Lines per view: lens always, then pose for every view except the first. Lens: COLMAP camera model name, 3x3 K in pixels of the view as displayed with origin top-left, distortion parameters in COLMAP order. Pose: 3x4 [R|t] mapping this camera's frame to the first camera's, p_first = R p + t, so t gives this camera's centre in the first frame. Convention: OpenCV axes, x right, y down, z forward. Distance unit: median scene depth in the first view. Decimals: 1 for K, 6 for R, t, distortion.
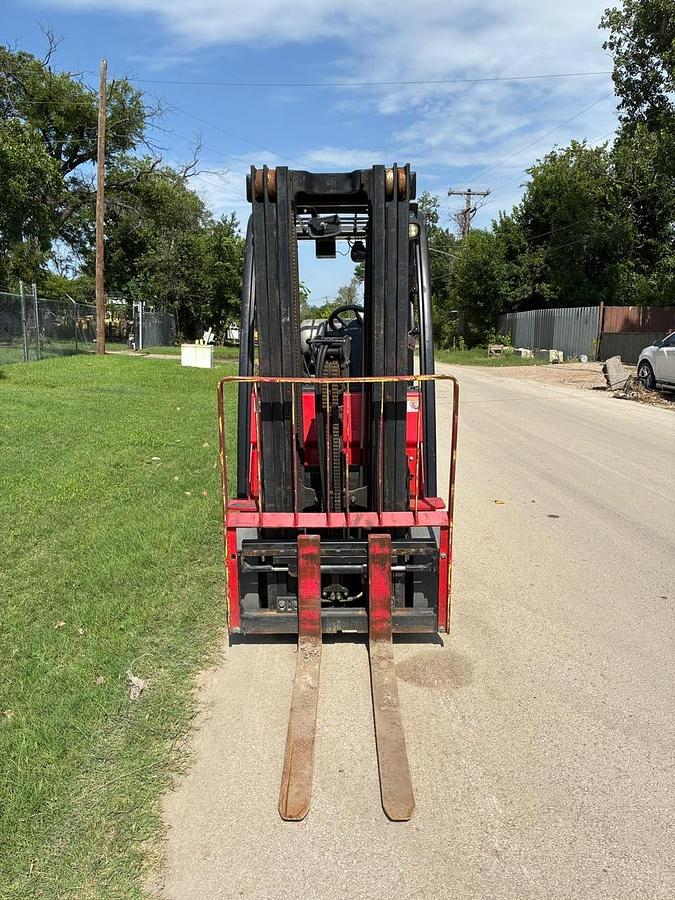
lens RADIAL K [[686.1, 0, 341.0], [0, 686.1, 446.5], [0, 0, 1]] dist [0.032852, -0.048641]
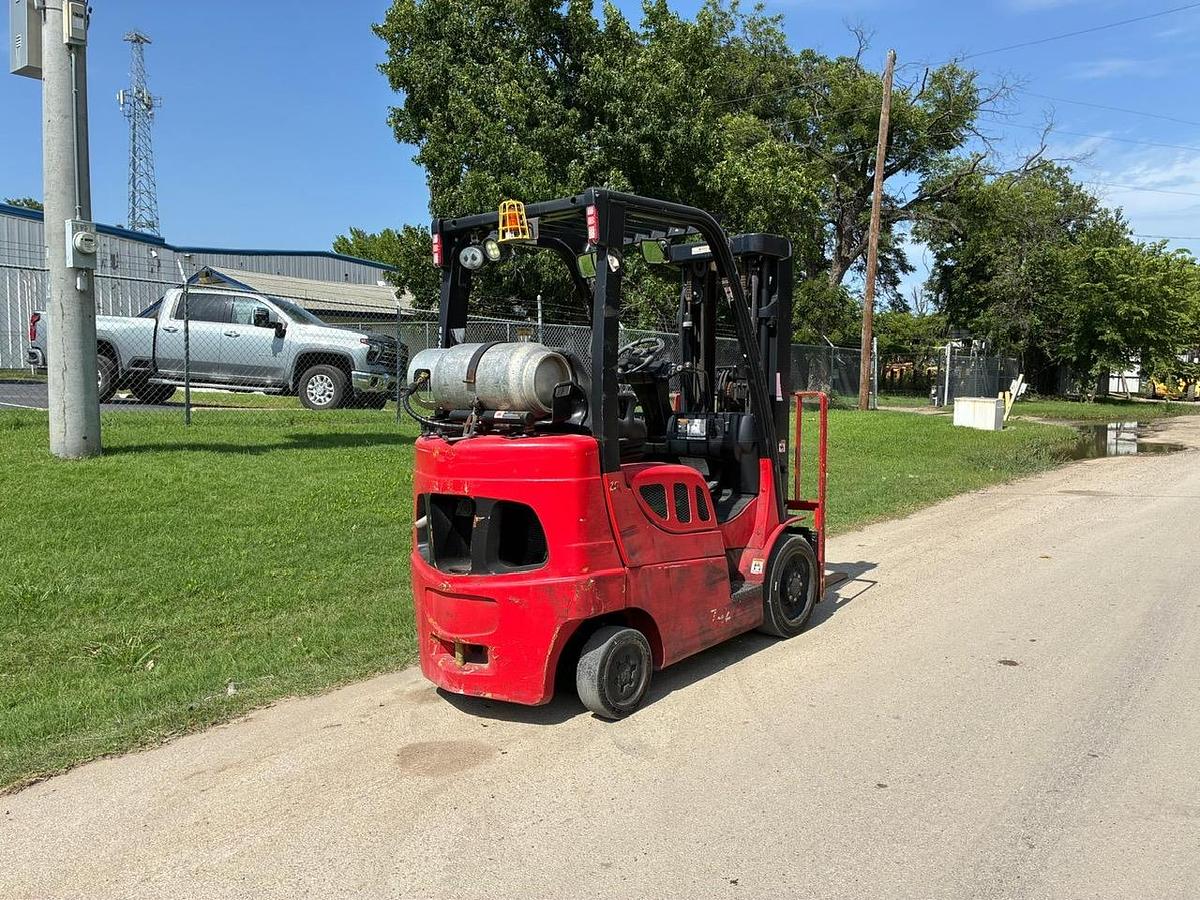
lens RADIAL K [[914.8, 0, 614.6], [0, 914.8, 436.1], [0, 0, 1]] dist [0.032852, -0.048641]
pose [[0.750180, 0.033520, -0.660383, 0.100825], [-0.105523, 0.991984, -0.069520, -0.000633], [0.652759, 0.121838, 0.747704, 0.024752]]
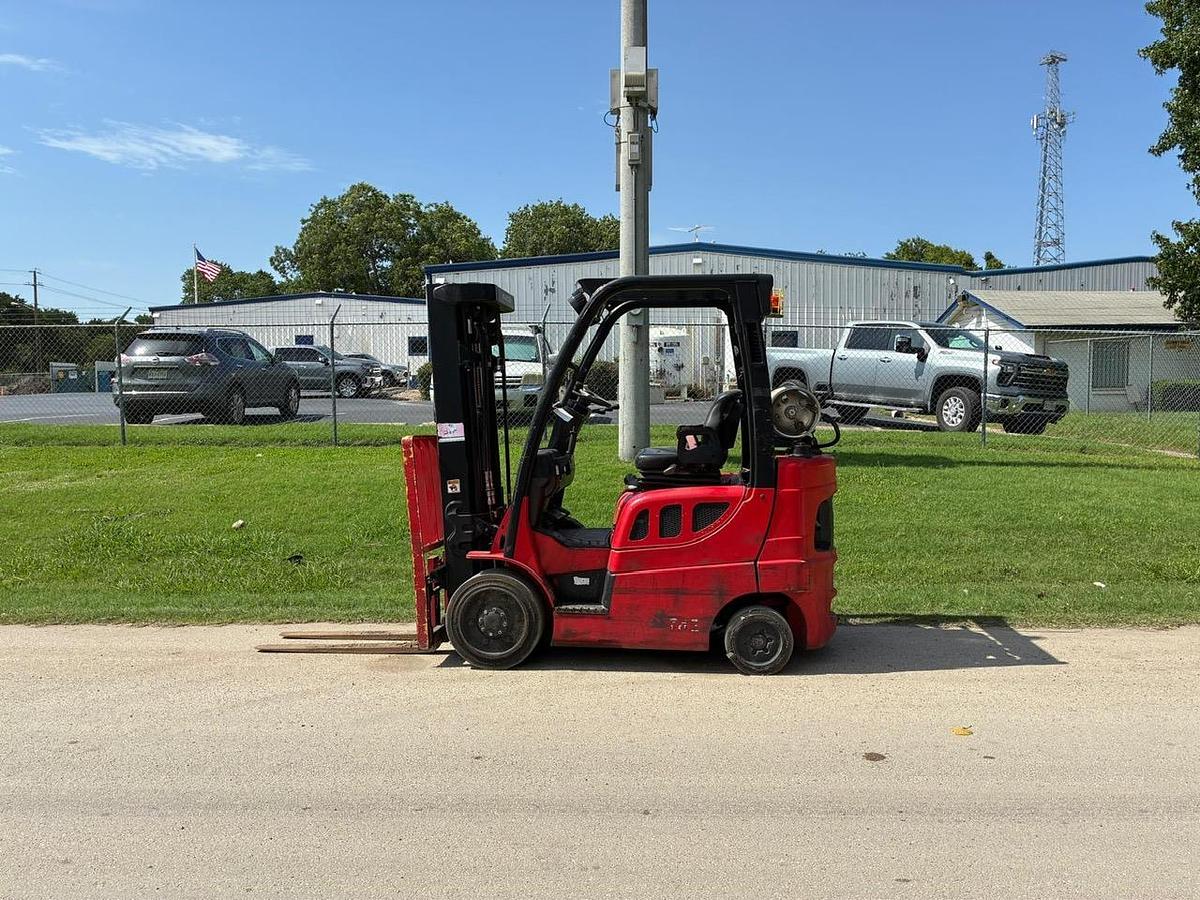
lens RADIAL K [[914.8, 0, 602.9], [0, 914.8, 439.1], [0, 0, 1]] dist [0.032852, -0.048641]
pose [[-0.093239, 0.040855, -0.994805, 0.174598], [-0.164307, 0.984827, 0.055845, -0.023822], [0.981993, 0.168661, -0.085112, 0.140950]]
